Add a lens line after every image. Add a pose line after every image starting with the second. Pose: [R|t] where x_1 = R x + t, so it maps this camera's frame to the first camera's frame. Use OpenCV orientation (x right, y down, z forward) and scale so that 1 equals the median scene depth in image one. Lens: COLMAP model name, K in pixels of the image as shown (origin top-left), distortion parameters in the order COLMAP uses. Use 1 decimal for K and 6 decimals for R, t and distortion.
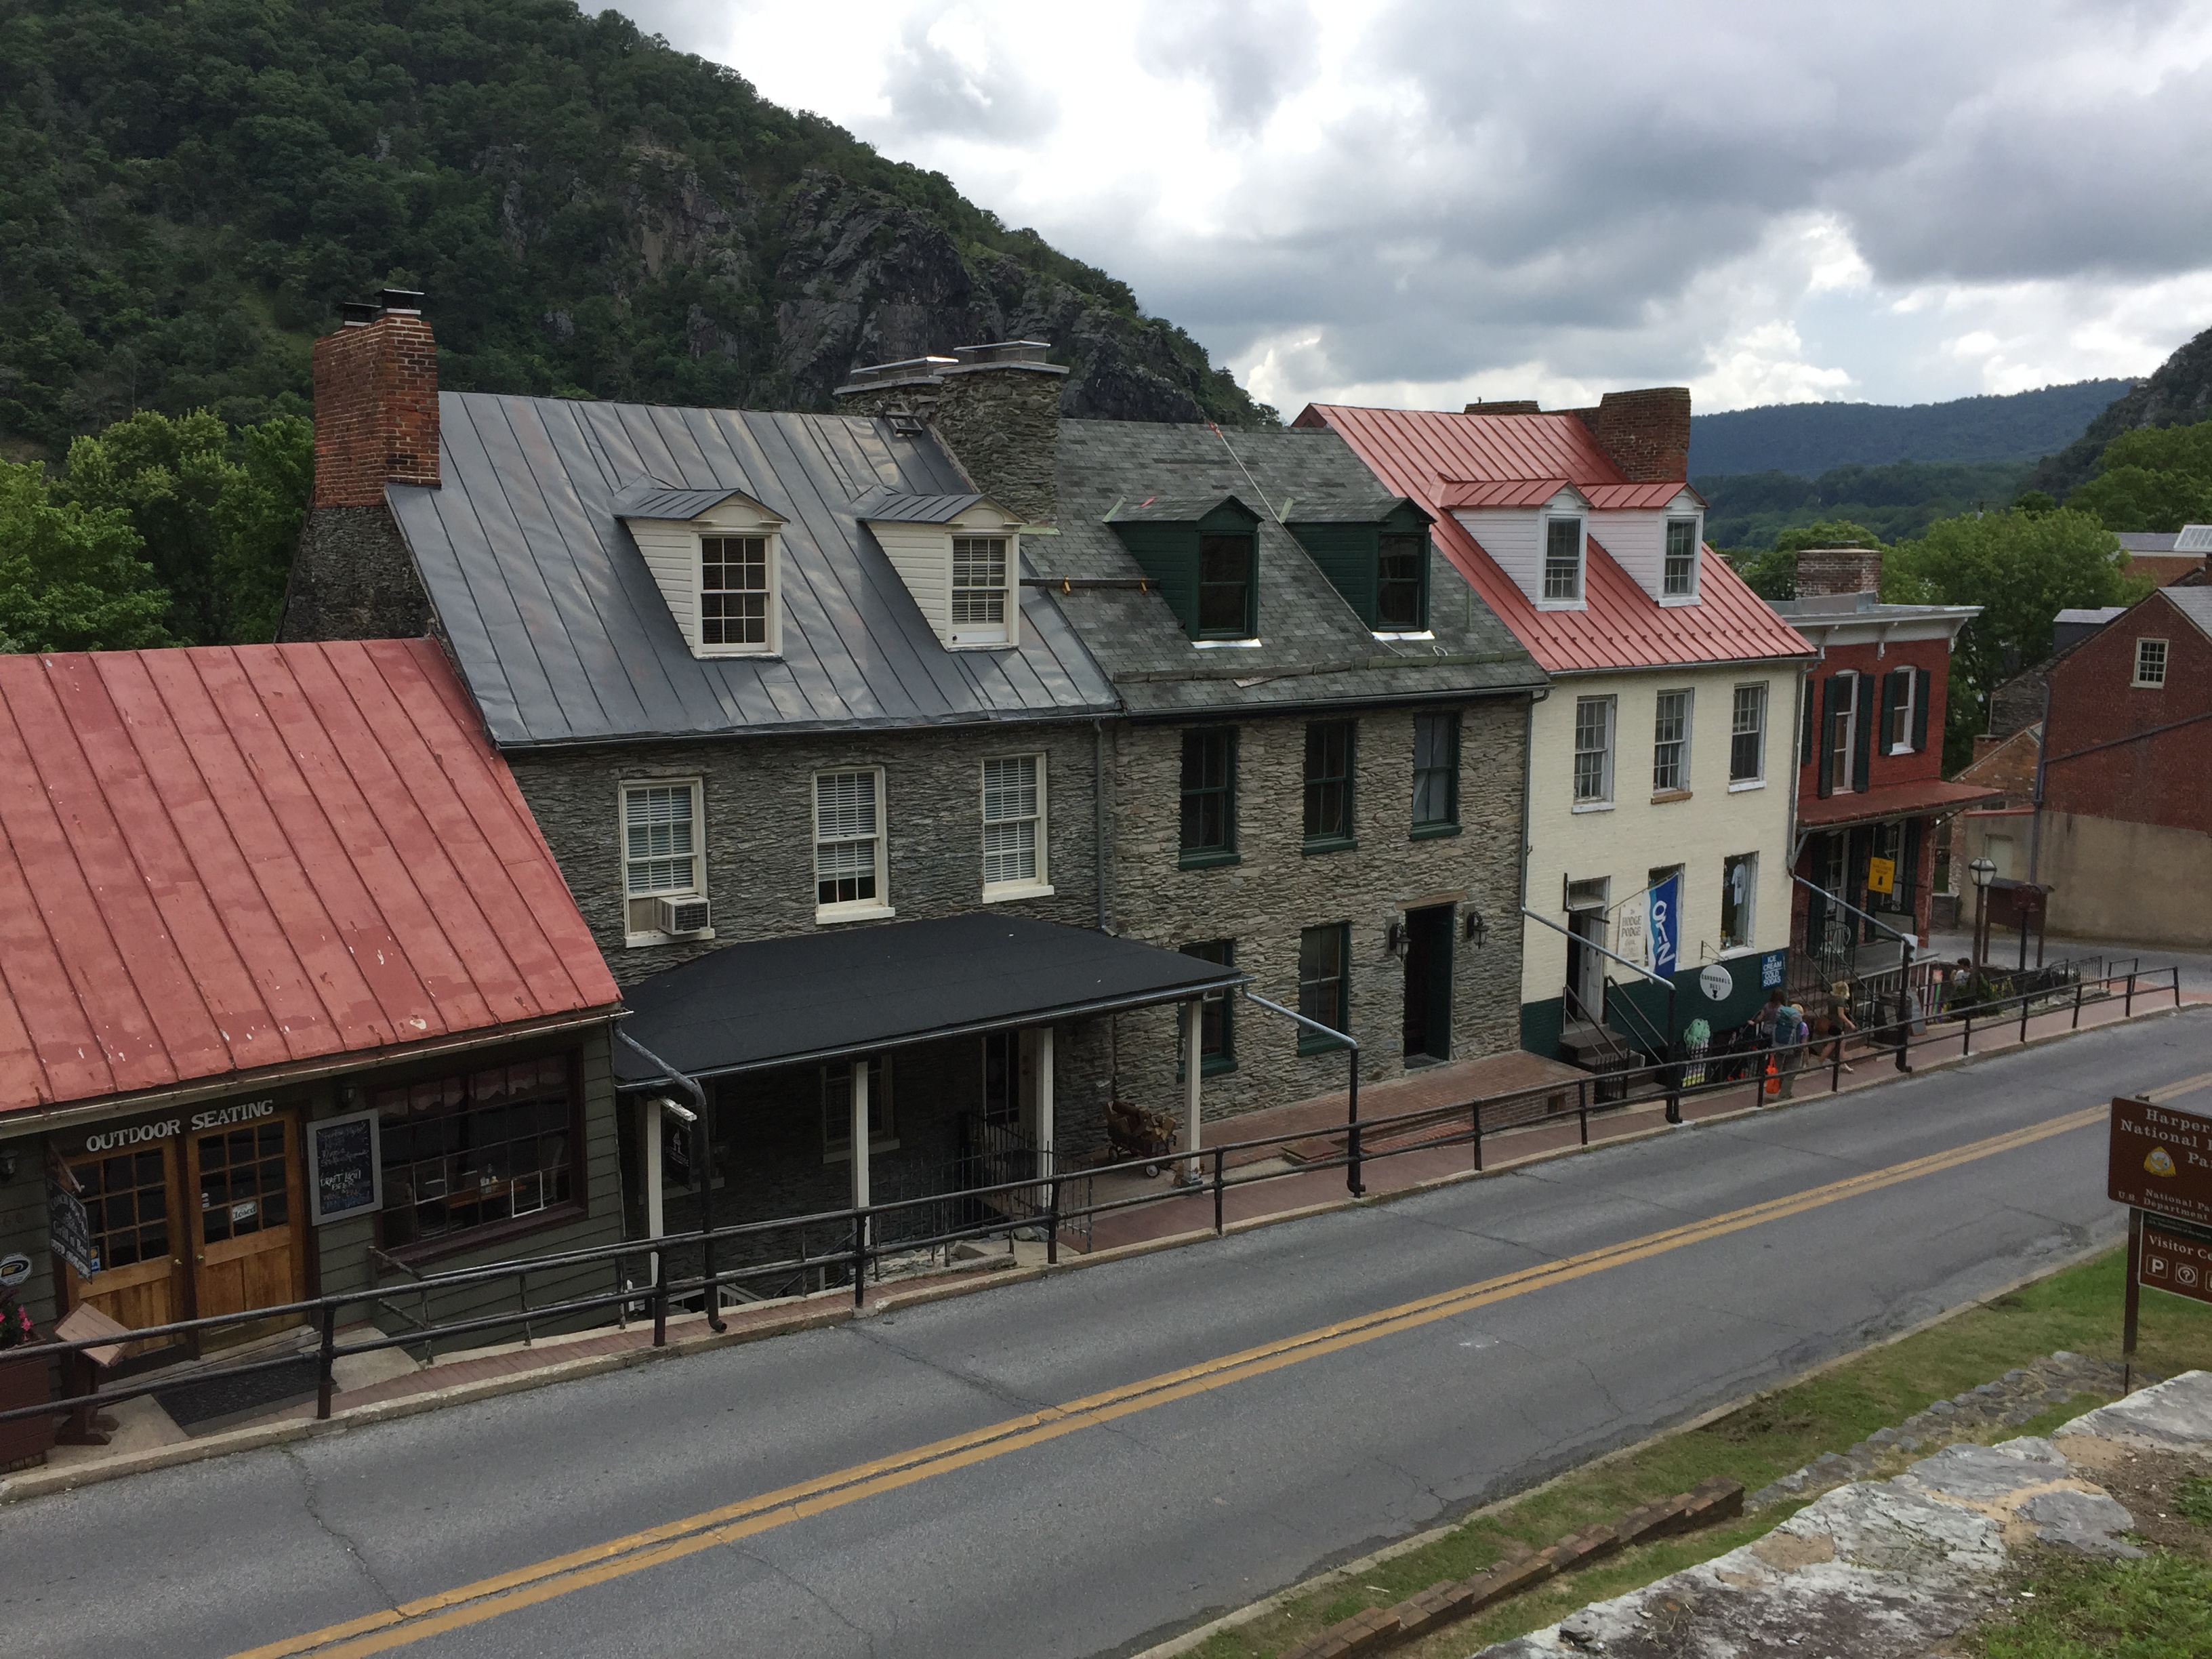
lens RADIAL K [[1846.6, 0, 1109.2], [0, 1846.6, 803.2], [0, 0, 1]] dist [0.070145, -0.096798]
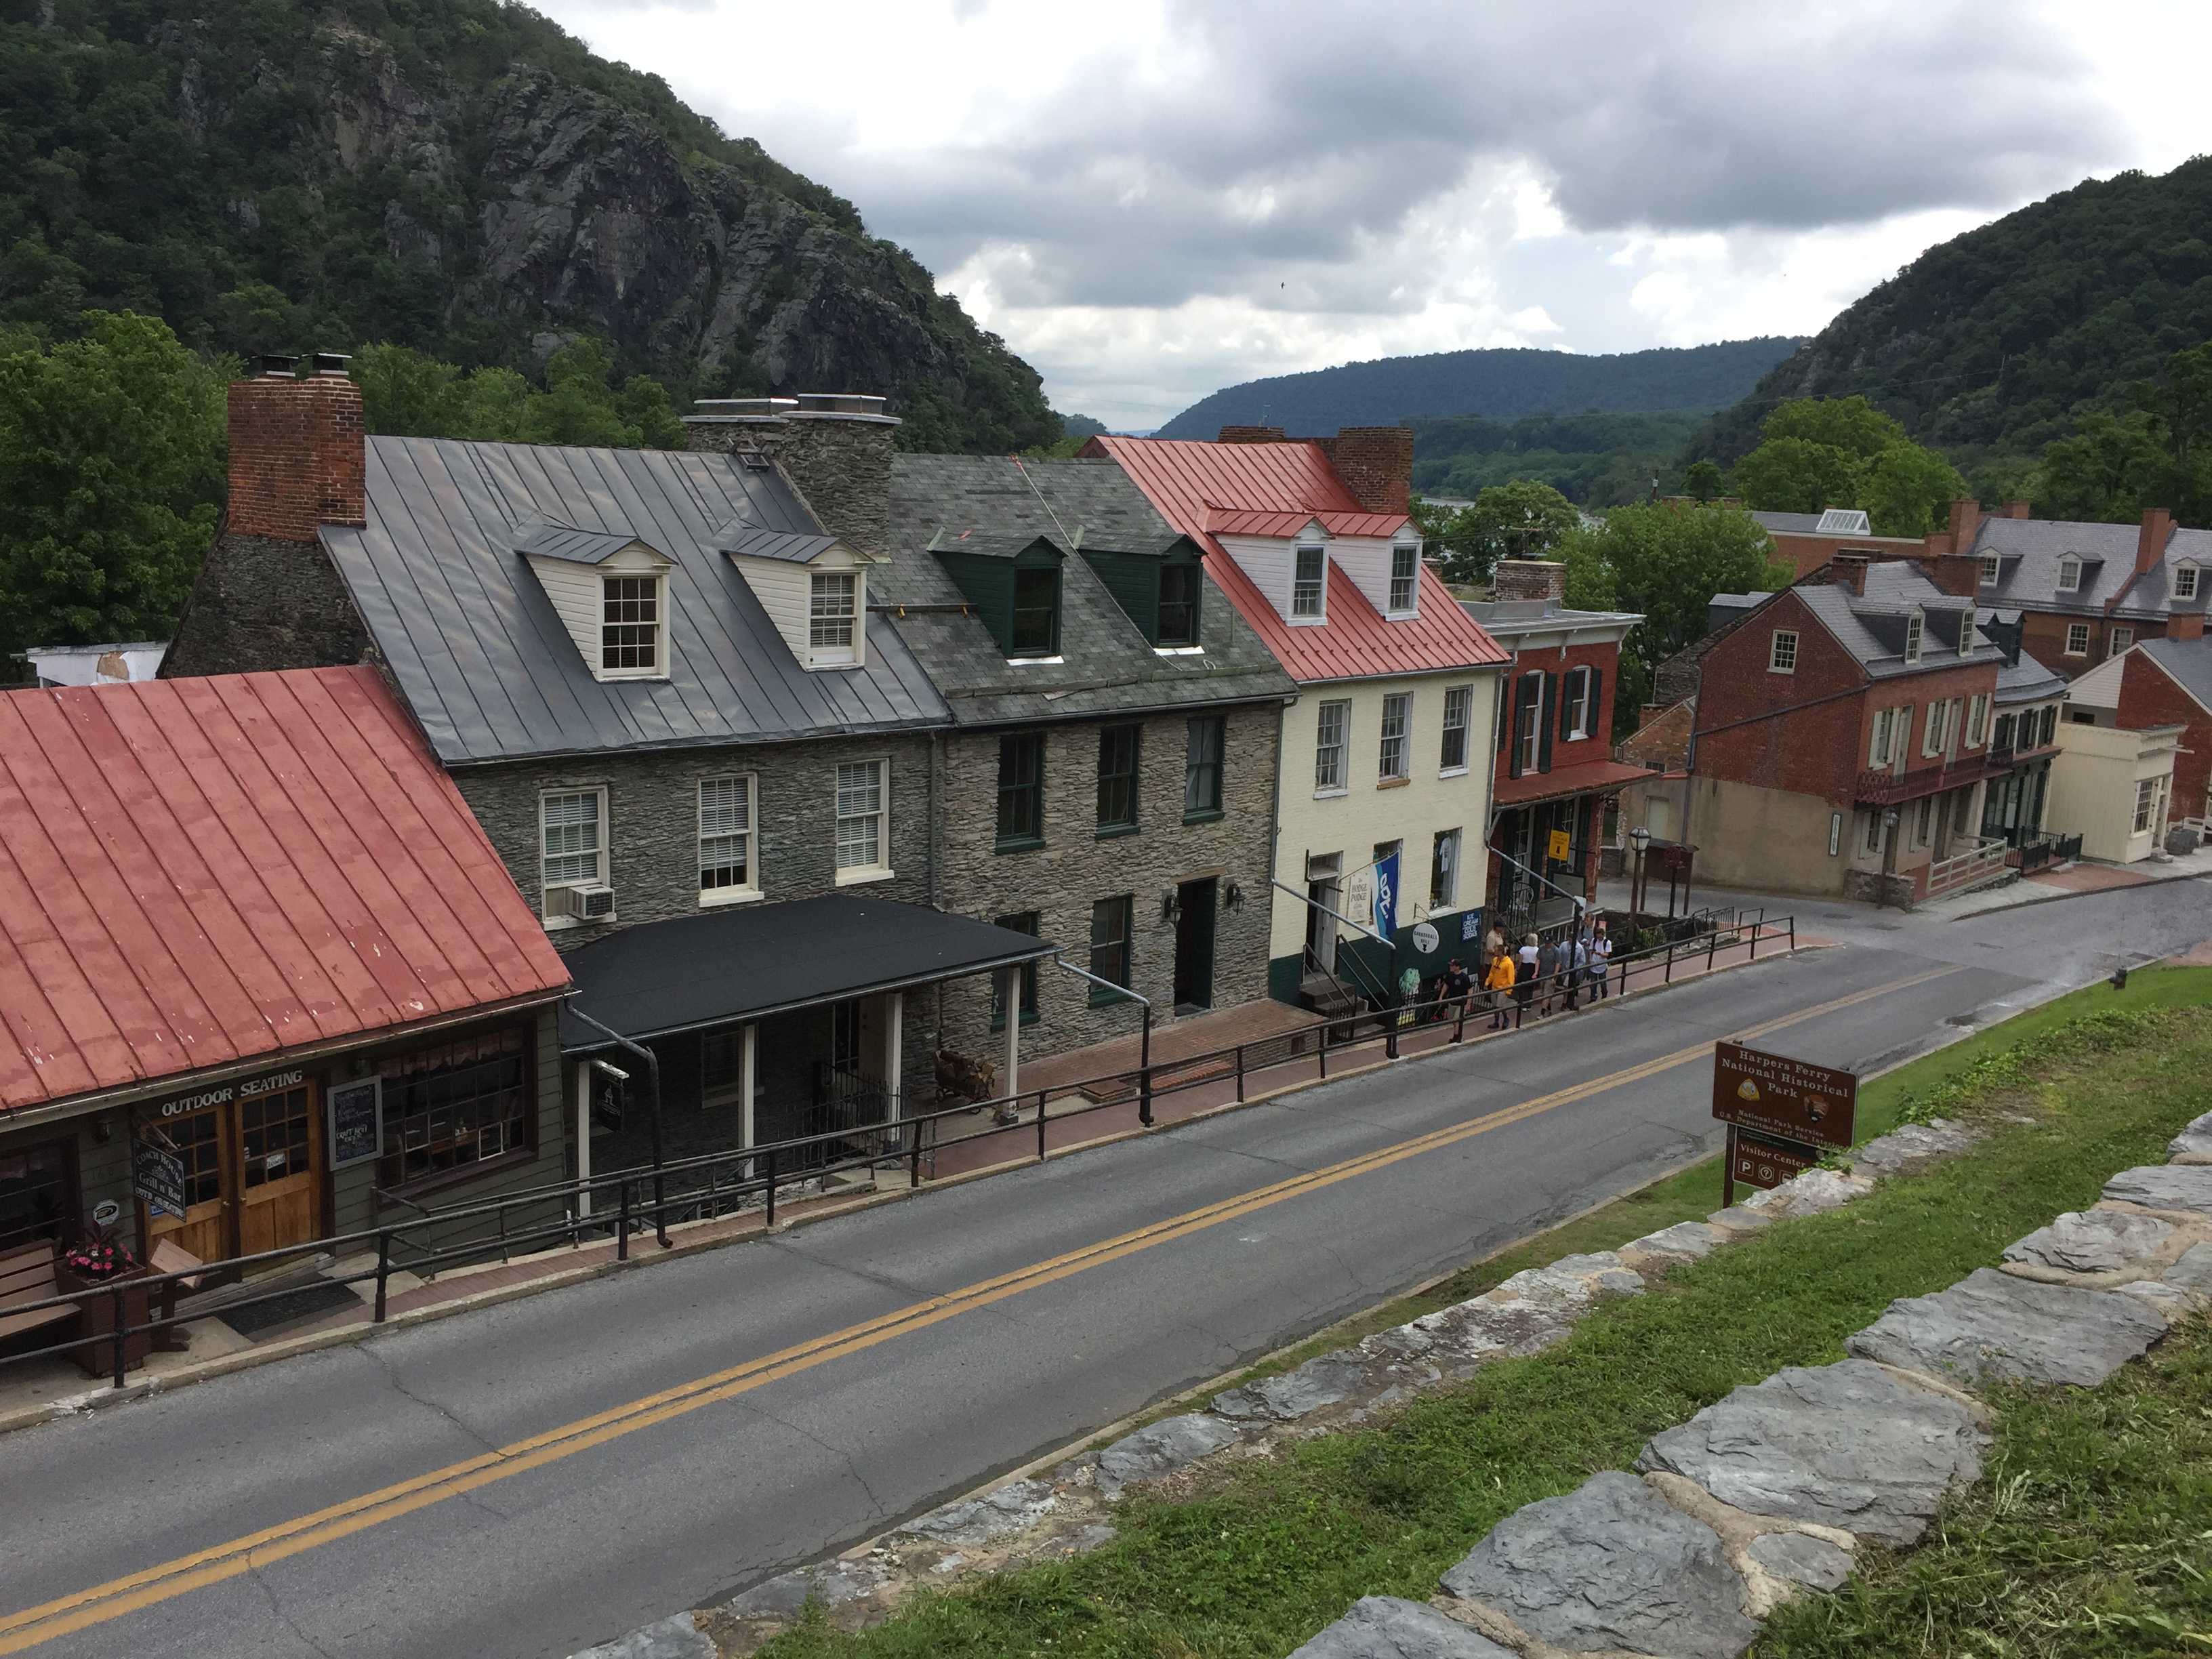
lens RADIAL K [[1846.6, 0, 1109.2], [0, 1846.6, 803.2], [0, 0, 1]] dist [0.070145, -0.096798]
pose [[0.988376, 0.006039, 0.151911, -0.070726], [-0.012218, 0.999134, 0.039777, -0.044882], [-0.151539, -0.041171, 0.987594, -0.177254]]
